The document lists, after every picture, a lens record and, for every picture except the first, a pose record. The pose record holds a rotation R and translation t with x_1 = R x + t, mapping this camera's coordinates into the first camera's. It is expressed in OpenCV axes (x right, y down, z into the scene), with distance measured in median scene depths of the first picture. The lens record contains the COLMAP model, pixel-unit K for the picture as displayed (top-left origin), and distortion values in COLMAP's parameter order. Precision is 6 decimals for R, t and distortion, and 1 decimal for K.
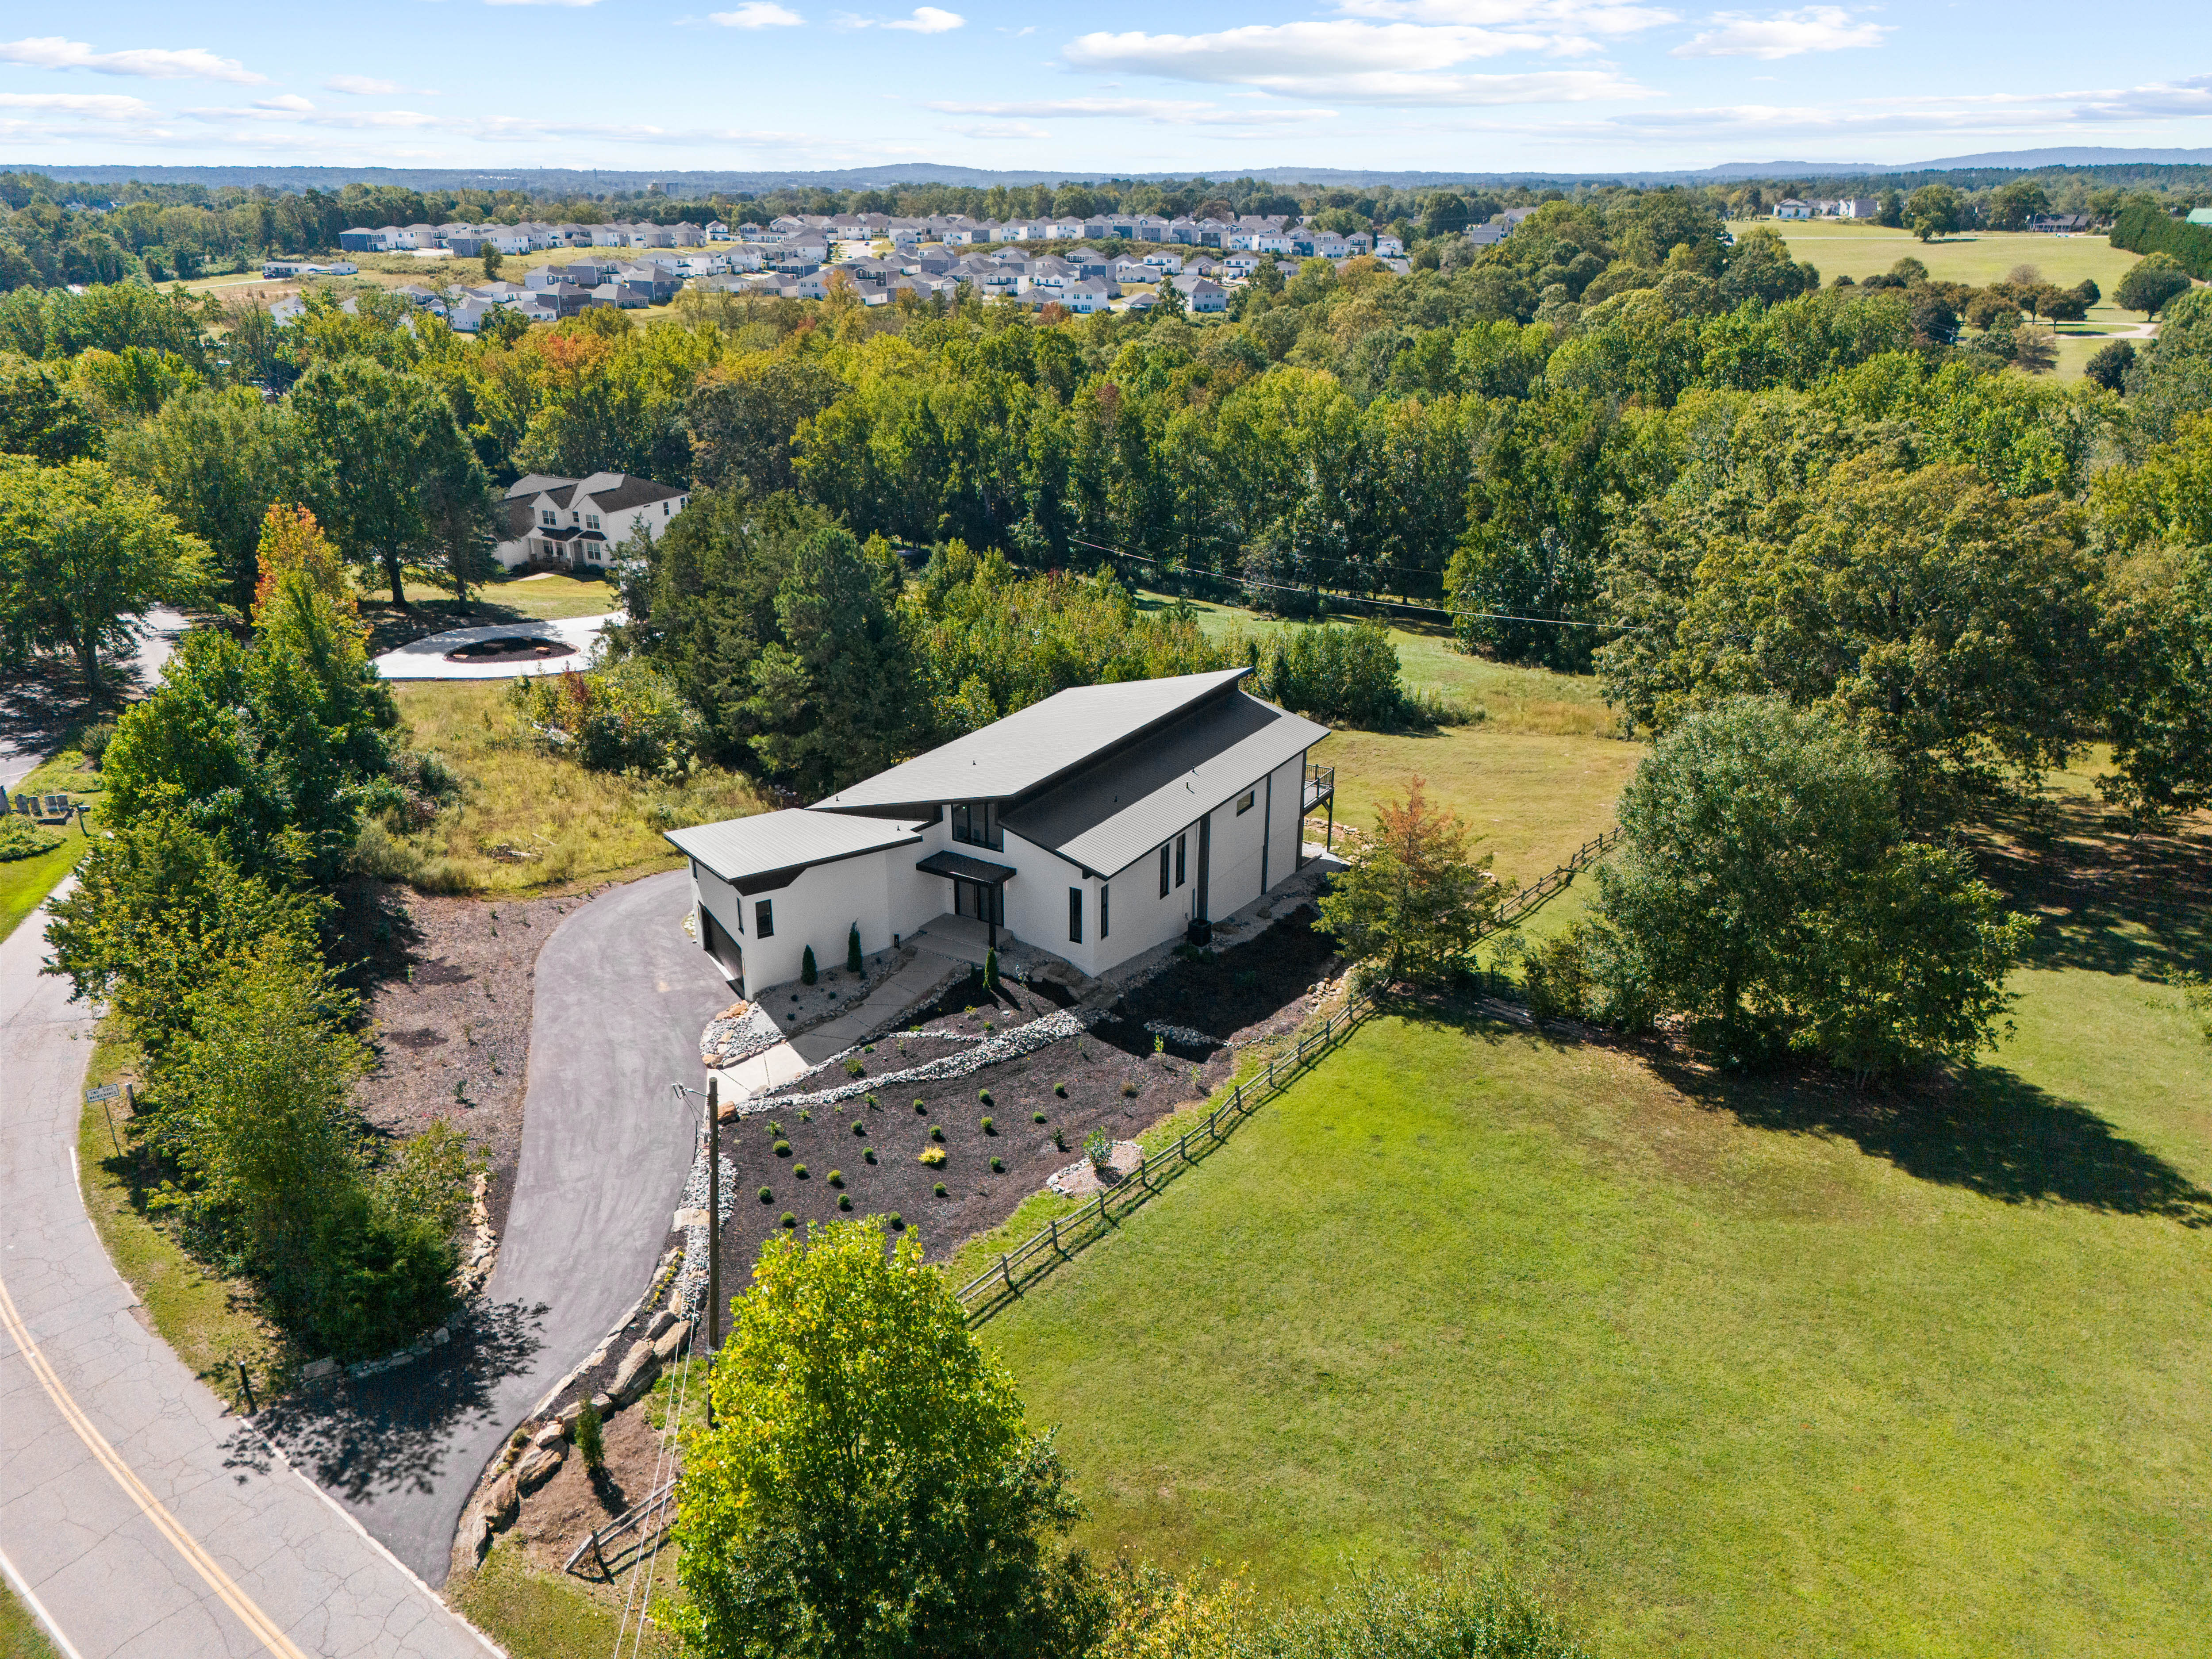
lens RADIAL K [[1648.1, 0, 1095.5], [0, 1648.1, 822.2], [0, 0, 1]] dist [0.062249, -0.057727]
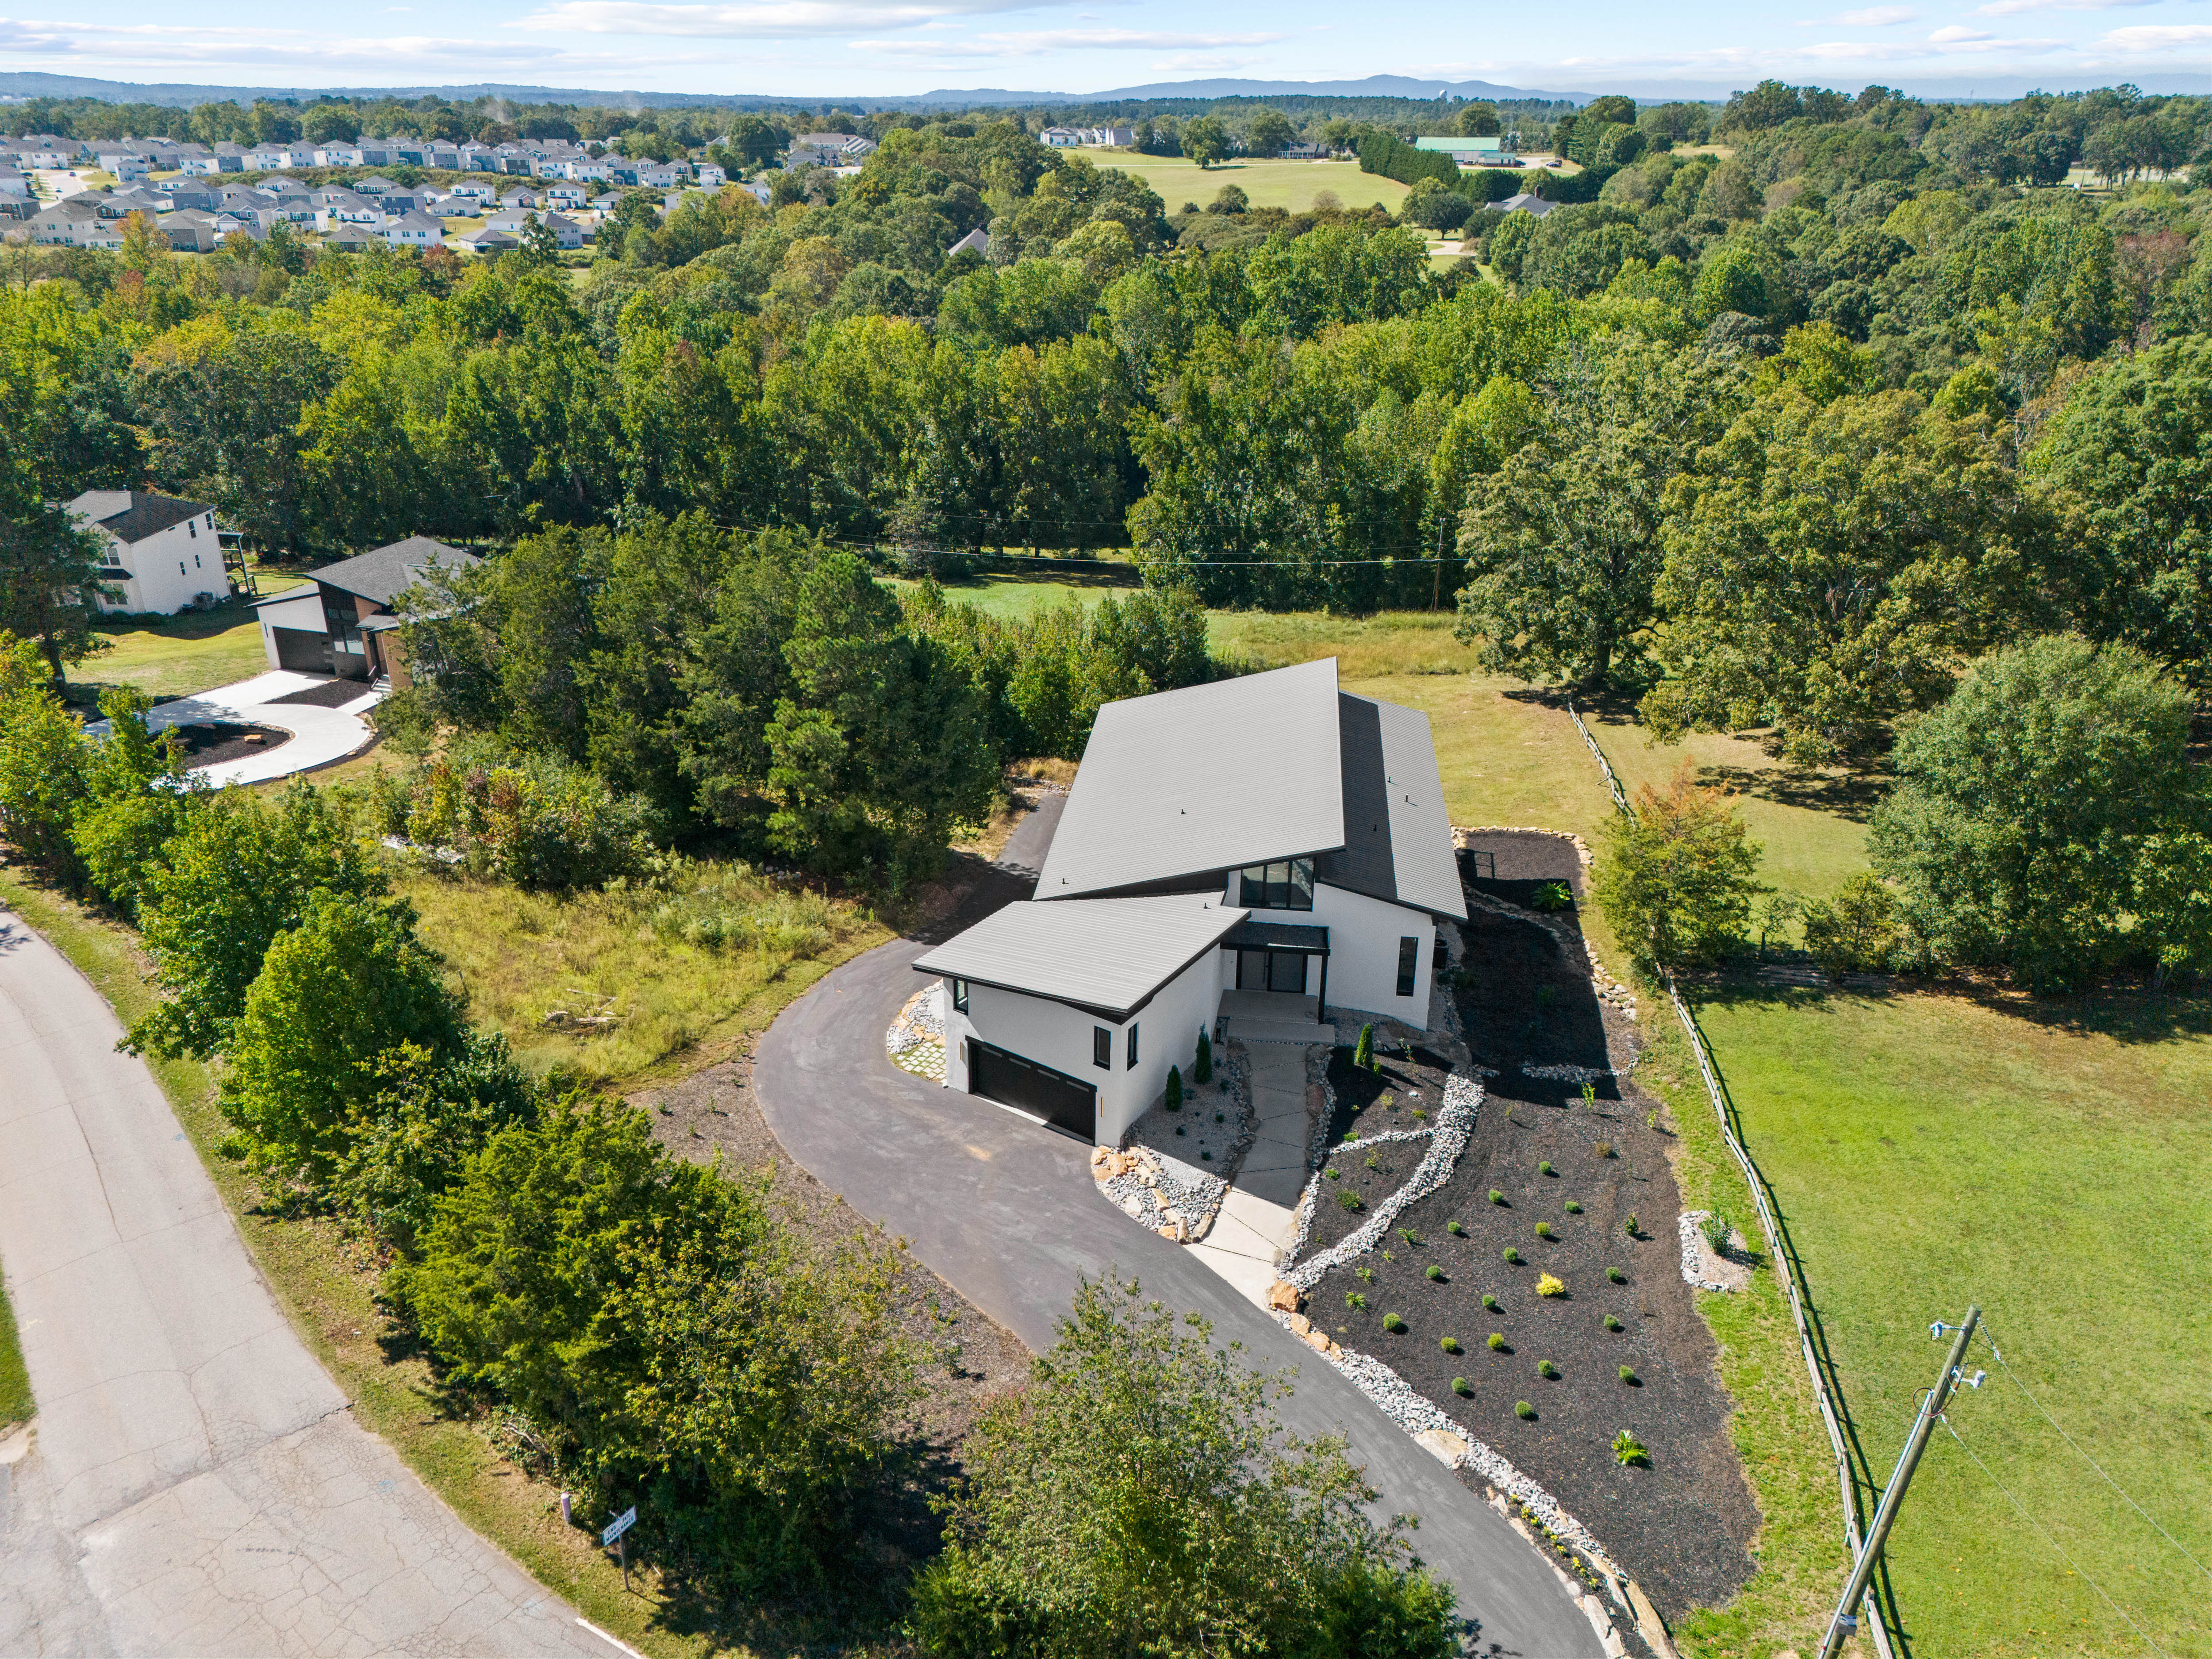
lens RADIAL K [[1648.1, 0, 1095.5], [0, 1648.1, 822.2], [0, 0, 1]] dist [0.062249, -0.057727]
pose [[0.907107, -0.163946, 0.387658, -0.183591], [0.148364, 0.986451, 0.070017, -0.039841], [-0.393884, -0.005999, 0.919140, 0.089636]]
